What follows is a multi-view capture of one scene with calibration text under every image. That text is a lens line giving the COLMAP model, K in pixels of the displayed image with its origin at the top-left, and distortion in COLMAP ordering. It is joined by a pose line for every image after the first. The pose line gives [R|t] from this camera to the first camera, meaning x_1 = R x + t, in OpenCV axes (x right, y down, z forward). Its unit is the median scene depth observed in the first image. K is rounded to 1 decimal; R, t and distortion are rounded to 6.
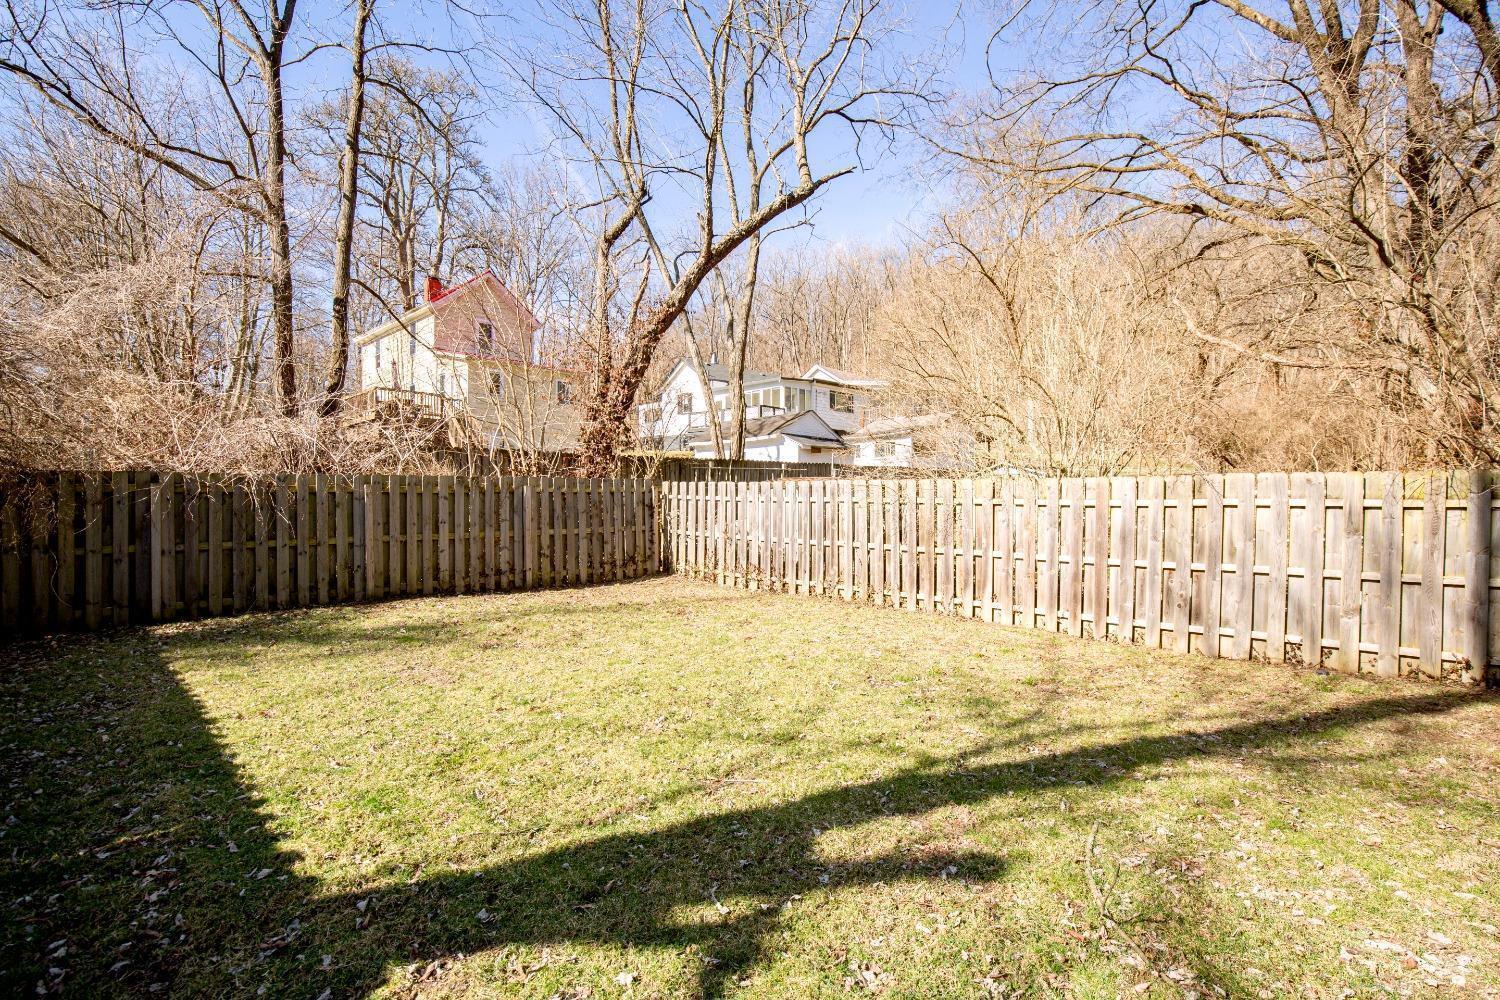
lens RADIAL K [[721.6, 0, 746.6], [0, 721.6, 499.0], [0, 0, 1]] dist [-0.021905, -0.000533]
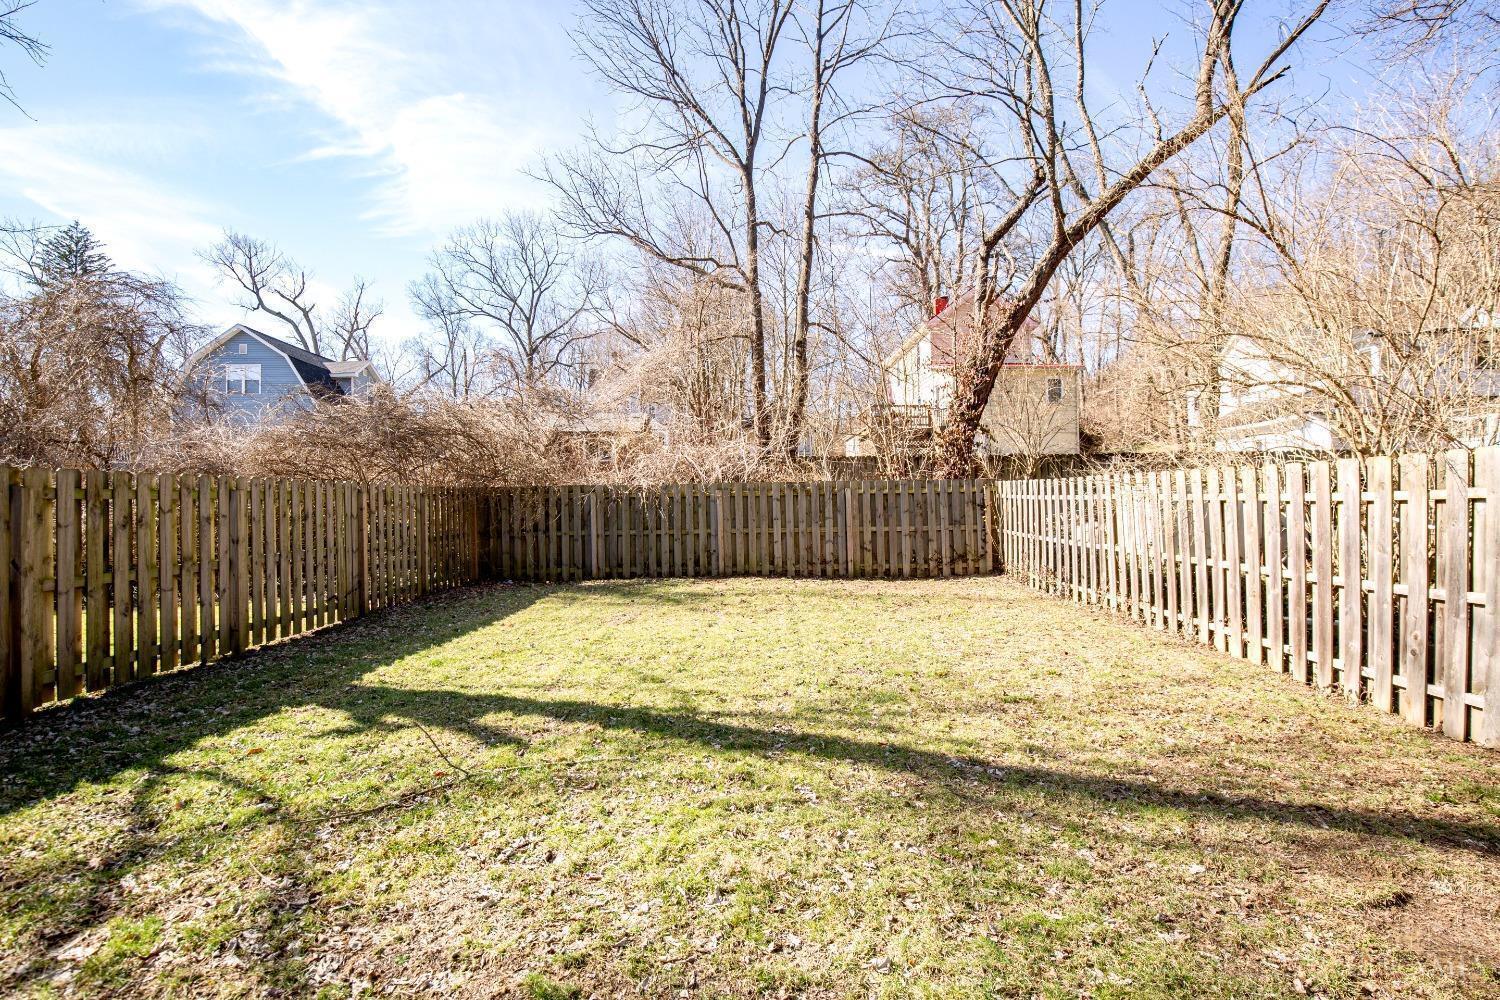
lens RADIAL K [[721.6, 0, 750.9], [0, 721.6, 501.3], [0, 0, 1]] dist [-0.021905, -0.000533]
pose [[0.710954, -0.007889, -0.703194, 0.408398], [0.009719, 0.999952, -0.001392, 0.002306], [0.703172, -0.005845, 0.710996, 0.067110]]
